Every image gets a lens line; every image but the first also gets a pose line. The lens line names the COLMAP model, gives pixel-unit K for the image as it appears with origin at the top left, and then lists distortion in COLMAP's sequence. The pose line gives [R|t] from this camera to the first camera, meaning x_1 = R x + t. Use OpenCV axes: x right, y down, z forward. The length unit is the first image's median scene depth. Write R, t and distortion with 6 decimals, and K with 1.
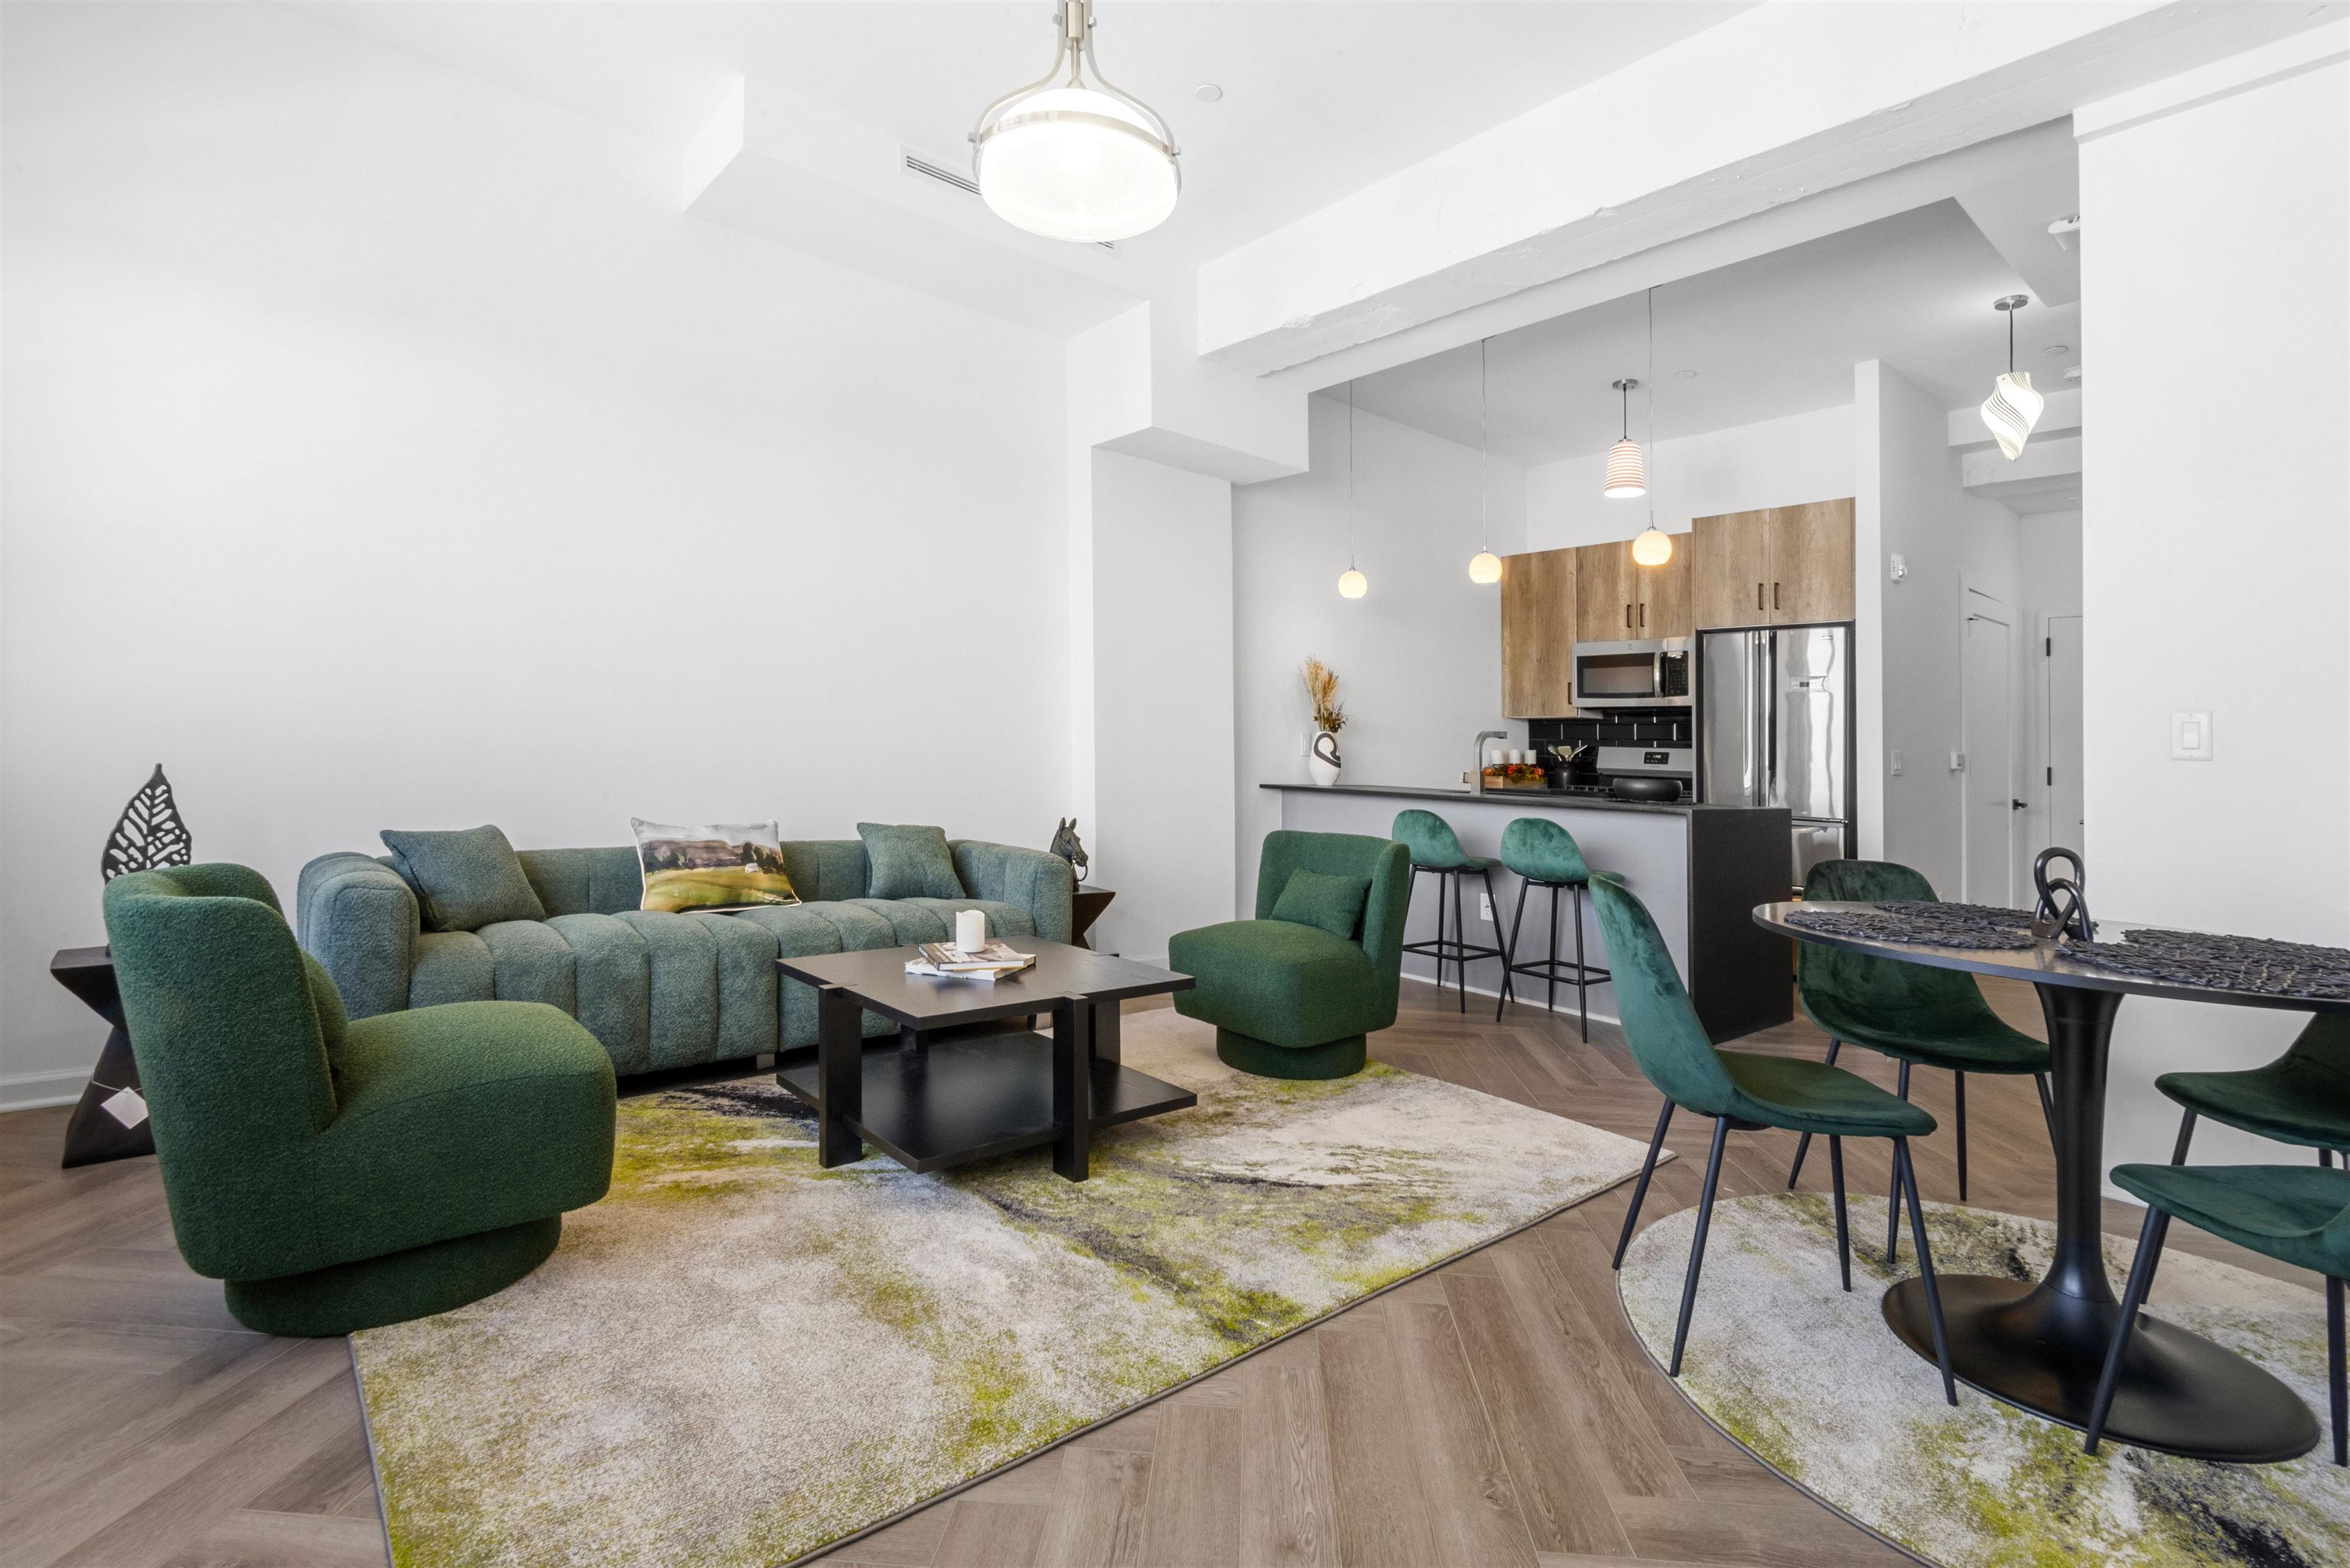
lens RADIAL K [[1104.2, 0, 1162.5], [0, 1104.2, 752.8], [0, 0, 1]] dist [0.025250, -0.014169]
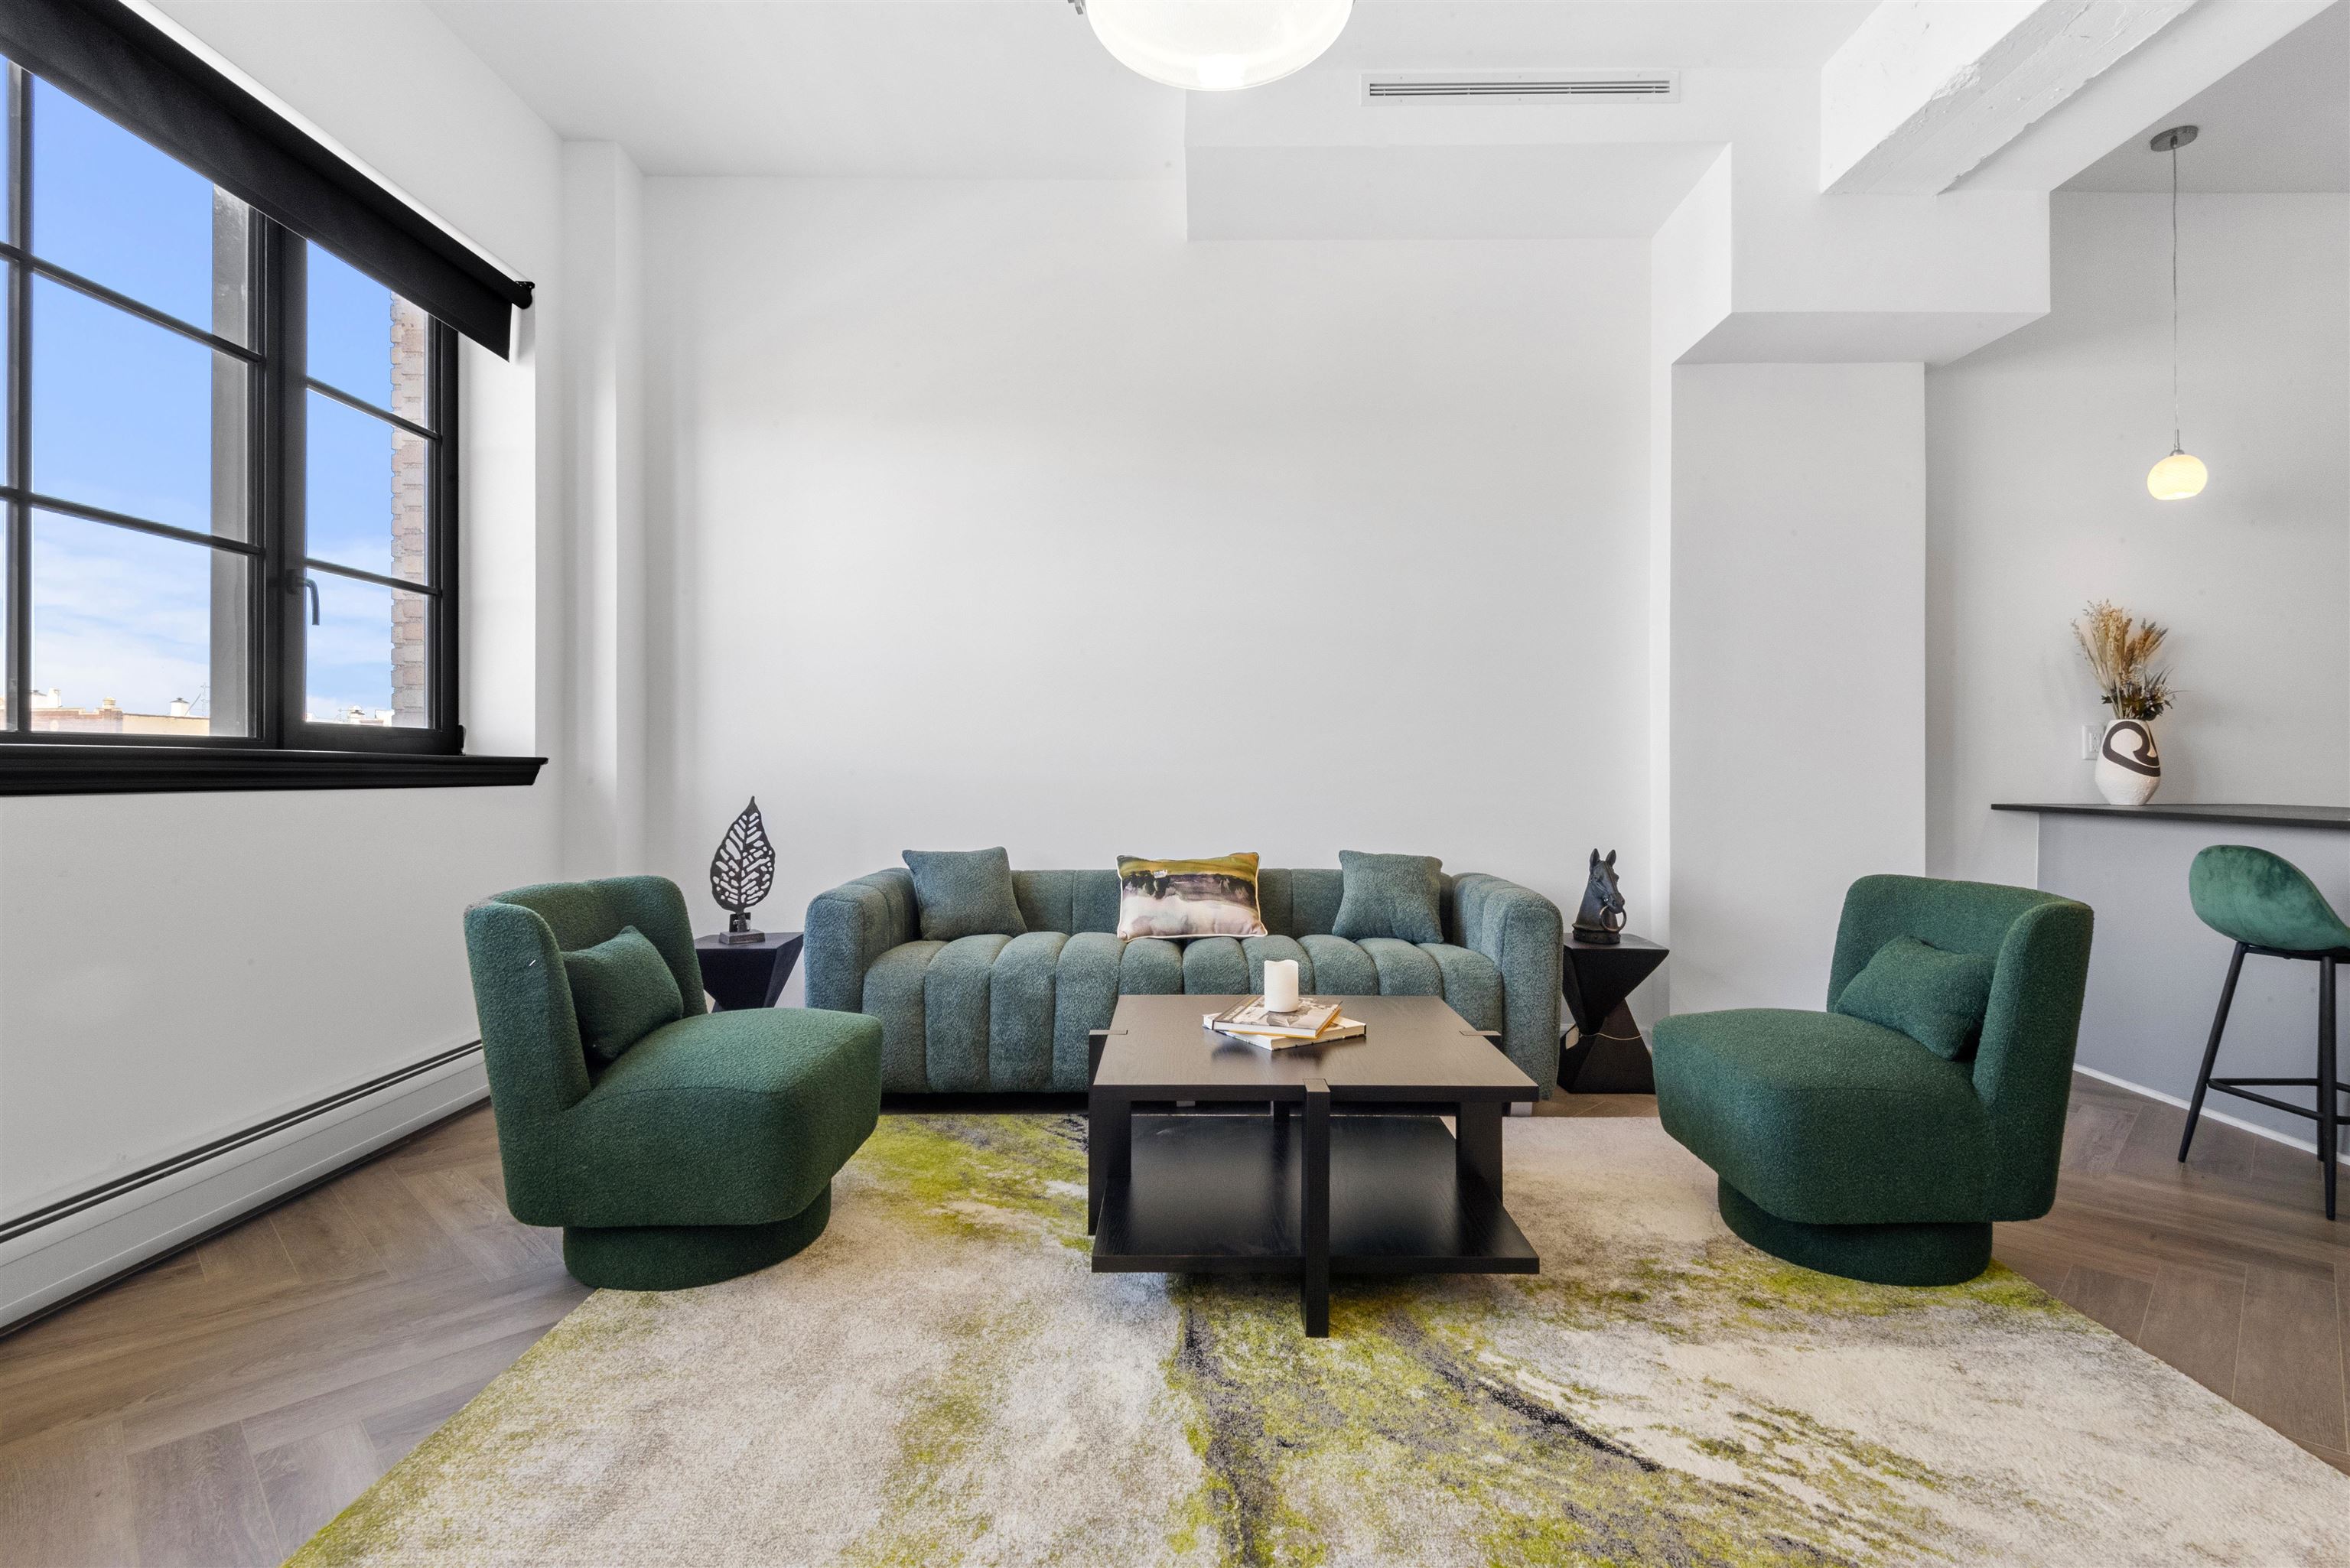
lens RADIAL K [[1104.2, 0, 1186.6], [0, 1104.2, 794.0], [0, 0, 1]] dist [0.025250, -0.014169]
pose [[0.760484, -0.014121, -0.649203, 0.294280], [0.025371, 0.999646, 0.007976, 0.008856], [0.648861, -0.022537, 0.760573, 0.315588]]
